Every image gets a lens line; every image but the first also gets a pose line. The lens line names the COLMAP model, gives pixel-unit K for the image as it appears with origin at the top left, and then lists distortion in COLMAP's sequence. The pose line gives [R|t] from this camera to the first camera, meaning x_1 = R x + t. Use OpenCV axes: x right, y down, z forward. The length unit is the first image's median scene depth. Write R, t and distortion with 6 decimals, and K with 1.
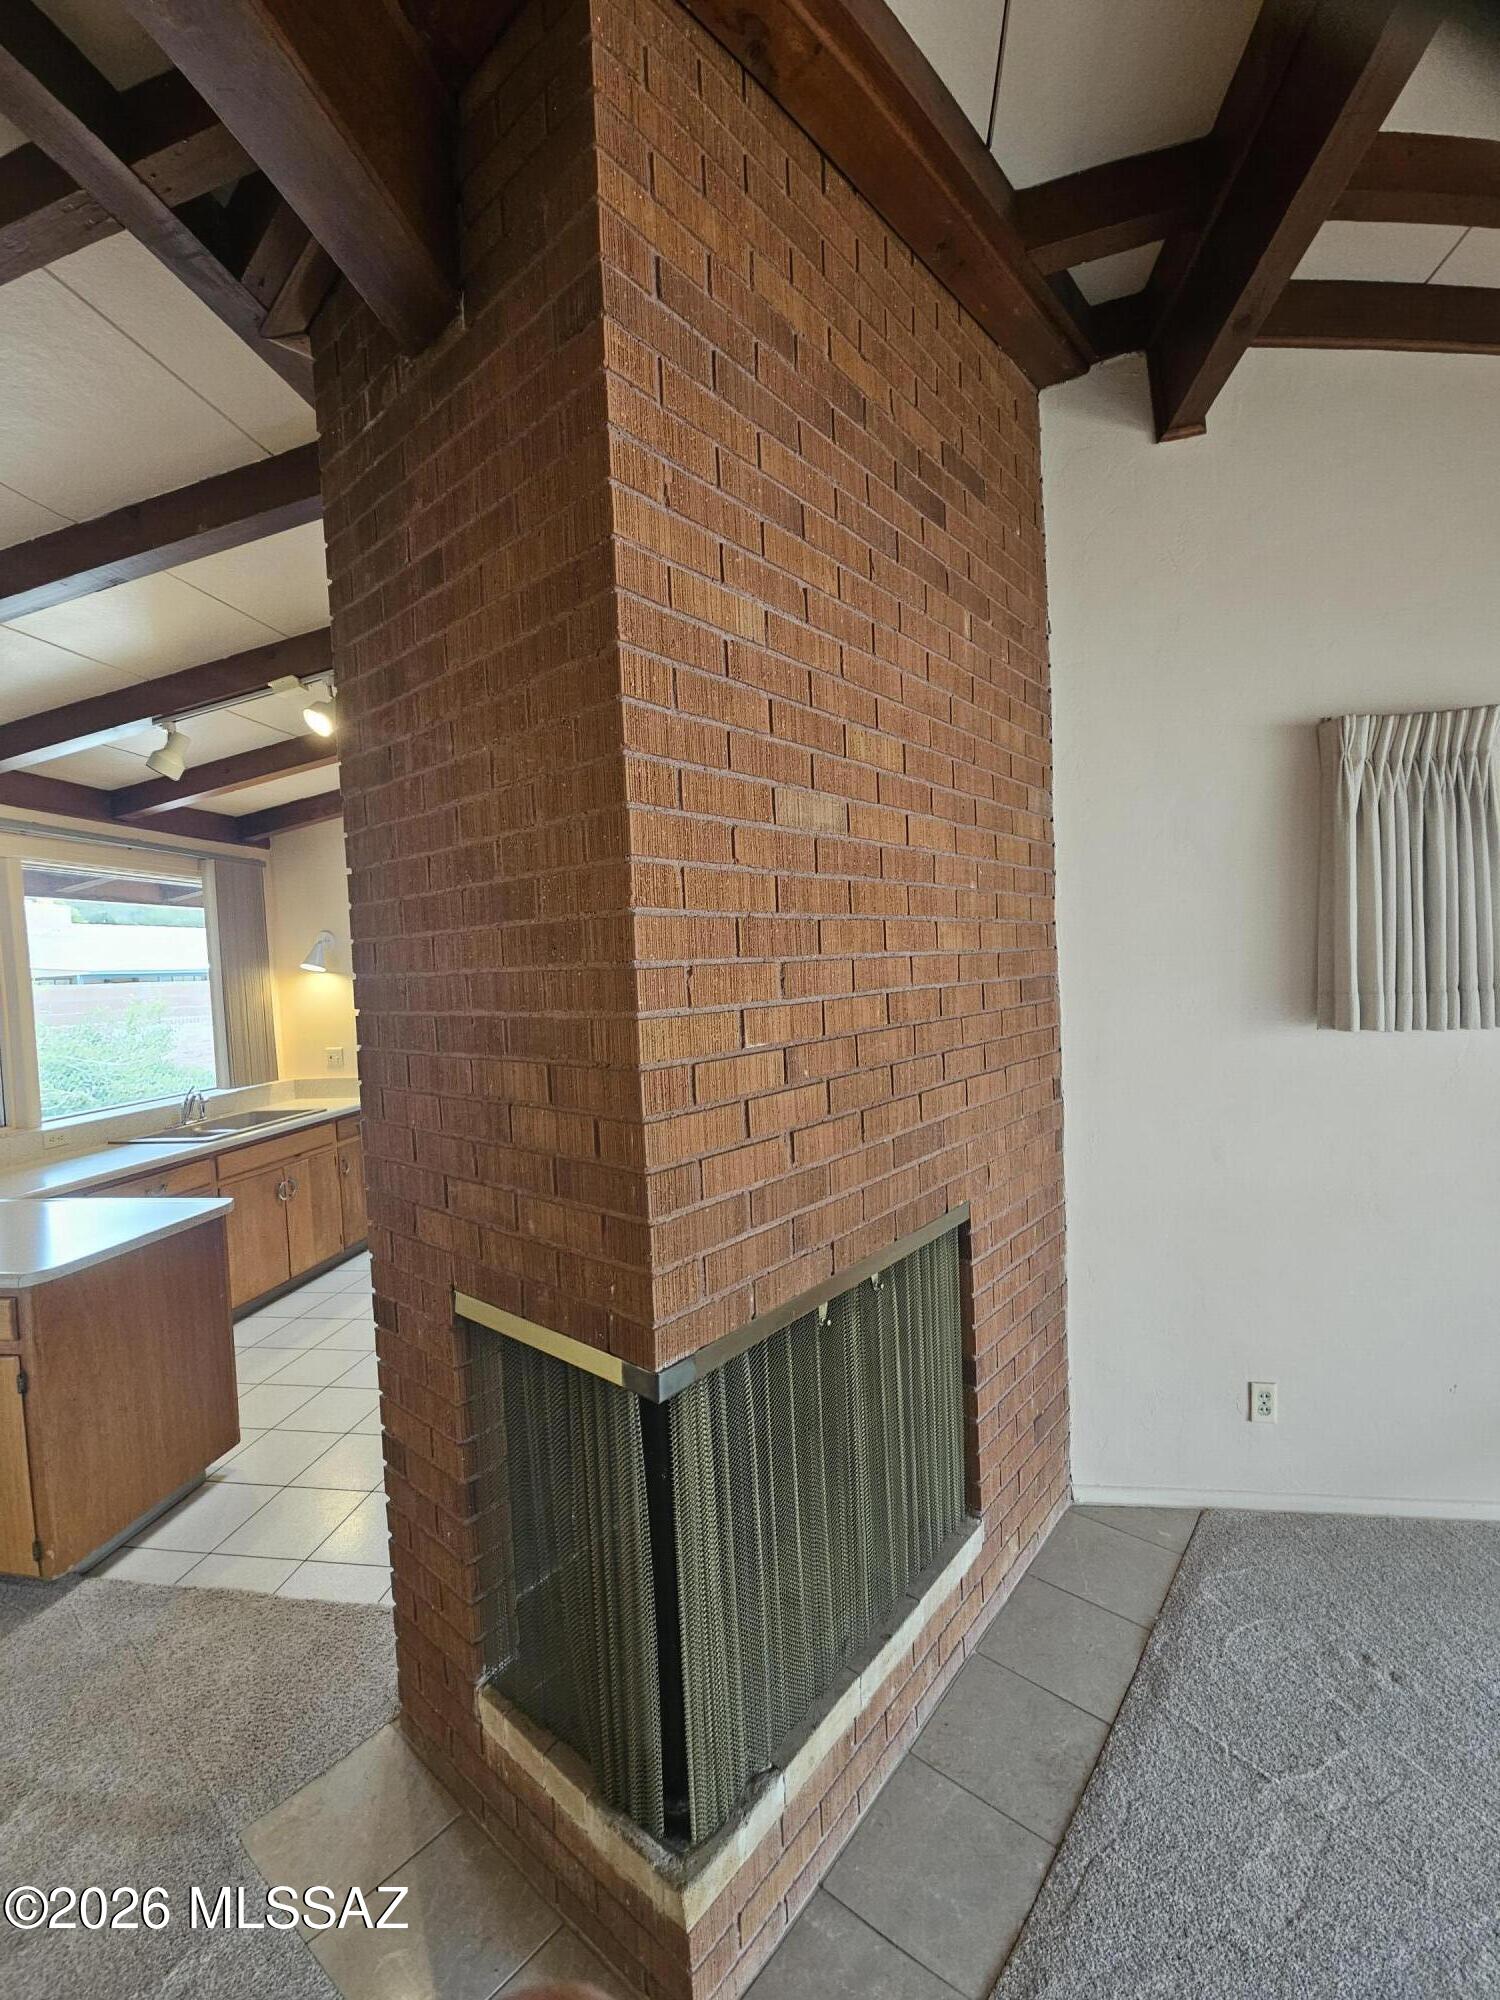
lens RADIAL K [[863.5, 0, 744.5], [0, 863.5, 1000.2], [0, 0, 1]] dist [0.008263, -0.004083]
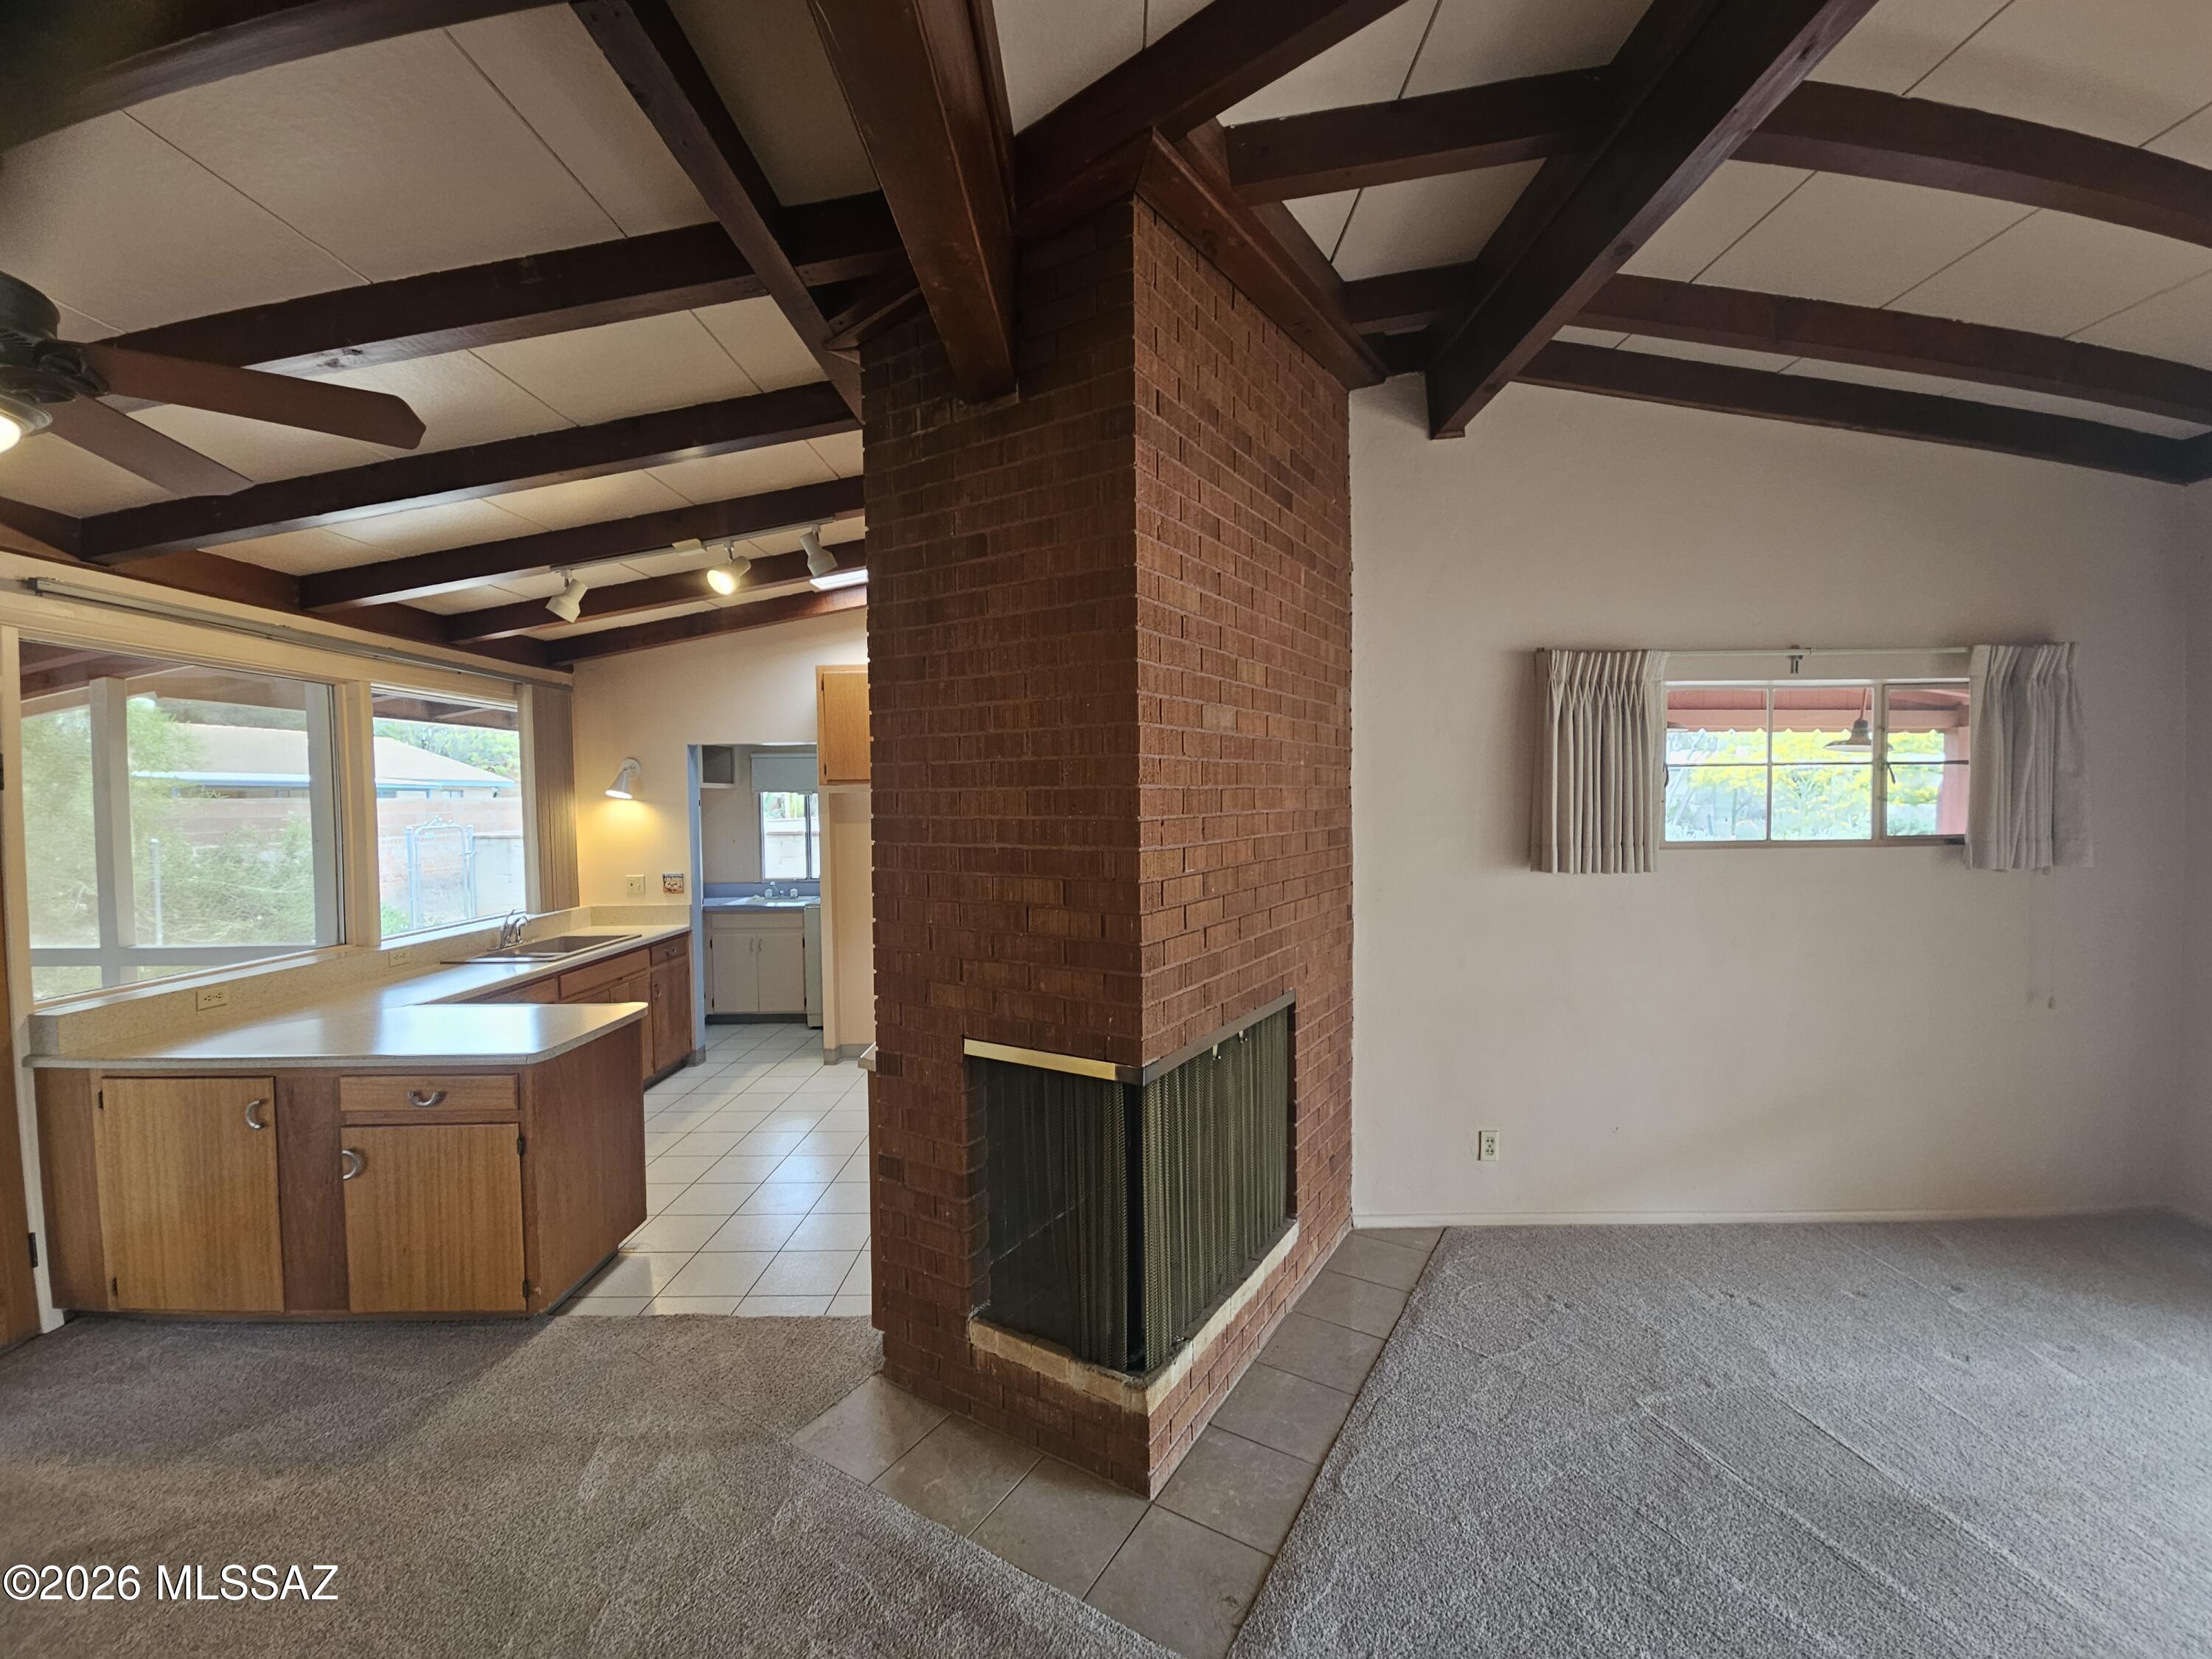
lens RADIAL K [[955.0, 0, 1105.5], [0, 955.0, 828.8], [0, 0, 1]] dist [0.008263, -0.004083]
pose [[0.989022, 0.026741, 0.145330, -0.273773], [-0.025409, 0.999616, -0.011011, -0.000245], [-0.145568, 0.007198, 0.989322, -0.482585]]
